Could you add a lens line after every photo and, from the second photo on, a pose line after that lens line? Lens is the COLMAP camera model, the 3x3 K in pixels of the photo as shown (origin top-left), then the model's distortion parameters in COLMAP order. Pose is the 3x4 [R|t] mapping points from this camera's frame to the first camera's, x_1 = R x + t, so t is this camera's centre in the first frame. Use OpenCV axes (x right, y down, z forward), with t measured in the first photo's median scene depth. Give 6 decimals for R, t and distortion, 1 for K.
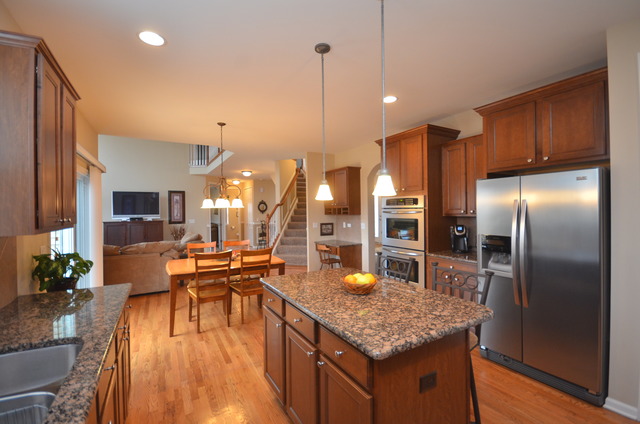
lens RADIAL K [[280.5, 0, 318.8], [0, 280.5, 213.3], [0, 0, 1]] dist [-0.003103, -0.001420]
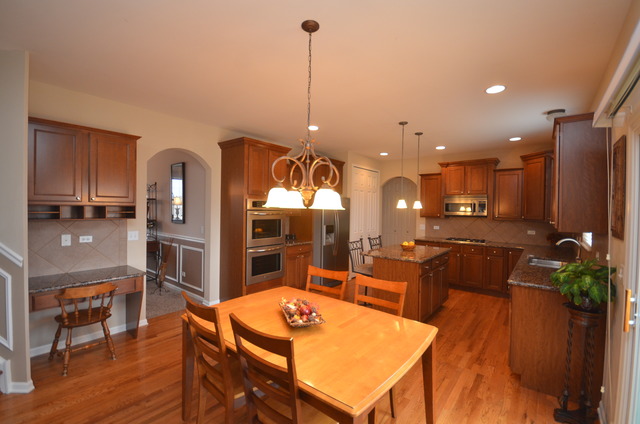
lens RADIAL K [[280.5, 0, 319.5], [0, 280.5, 211.3], [0, 0, 1]] dist [-0.003103, -0.001420]
pose [[-0.365235, -0.006132, 0.930895, -0.773242], [-0.004341, 0.999979, 0.004884, -0.018871], [-0.930905, -0.002257, -0.365254, 1.137504]]
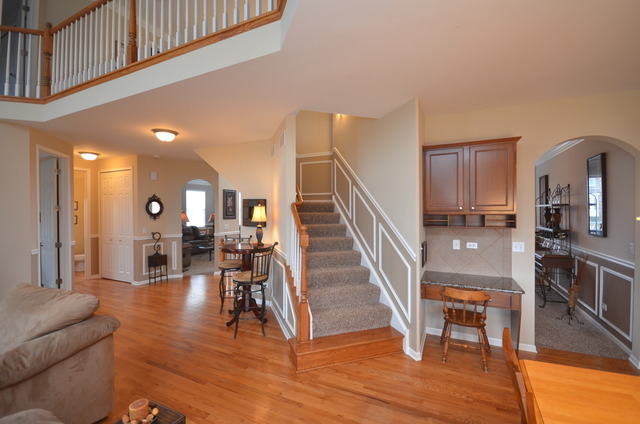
lens RADIAL K [[280.5, 0, 322.0], [0, 280.5, 210.5], [0, 0, 1]] dist [-0.003103, -0.001420]
pose [[0.825601, 0.008834, 0.564186, -0.662106], [-0.002103, 0.999919, -0.012579, -0.027385], [-0.564251, 0.009199, 0.825552, 1.021004]]
